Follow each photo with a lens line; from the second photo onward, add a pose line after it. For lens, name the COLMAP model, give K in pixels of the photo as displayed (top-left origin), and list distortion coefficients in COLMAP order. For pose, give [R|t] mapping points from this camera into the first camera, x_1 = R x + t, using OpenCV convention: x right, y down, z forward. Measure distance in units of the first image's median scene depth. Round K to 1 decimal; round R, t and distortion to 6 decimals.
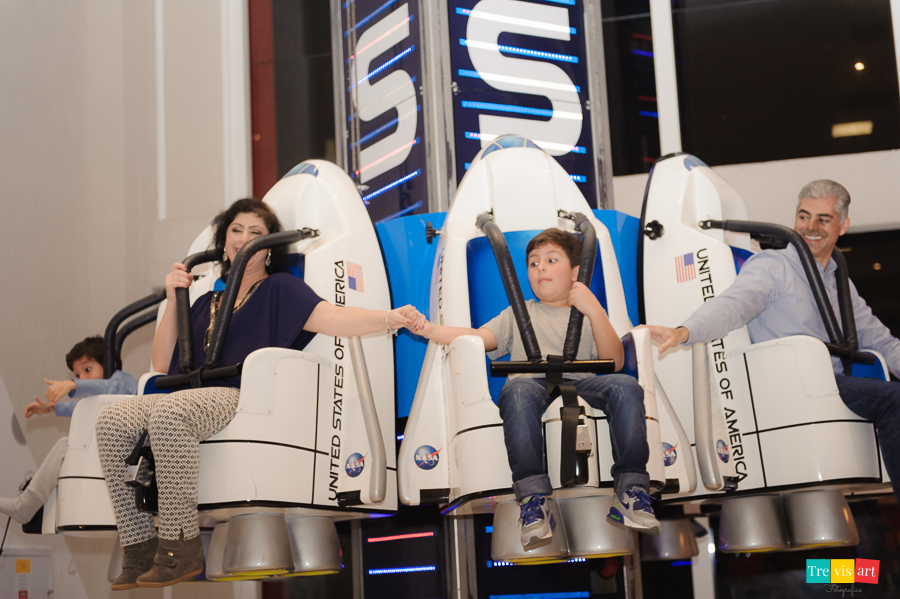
lens RADIAL K [[1462.4, 0, 417.2], [0, 1462.4, 322.0], [0, 0, 1]] dist [0.017515, 0.059805]
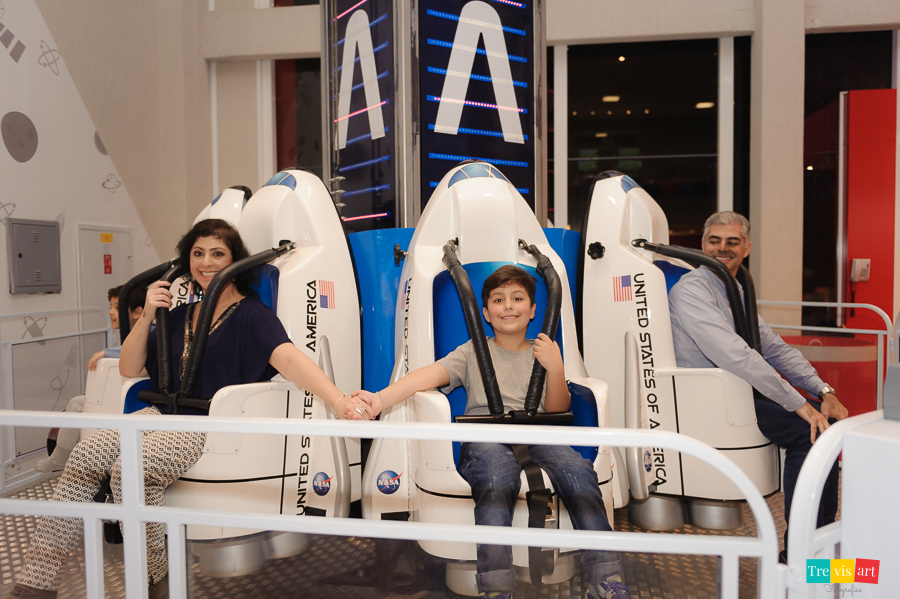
lens RADIAL K [[732.3, 0, 435.0], [0, 732.3, 299.9], [0, 0, 1]] dist [-0.059349, -0.003317]
pose [[0.996783, 0.029724, 0.074436, -0.003119], [-0.043720, 0.980002, 0.194126, -0.137861], [-0.067177, -0.196756, 0.978148, 0.478468]]
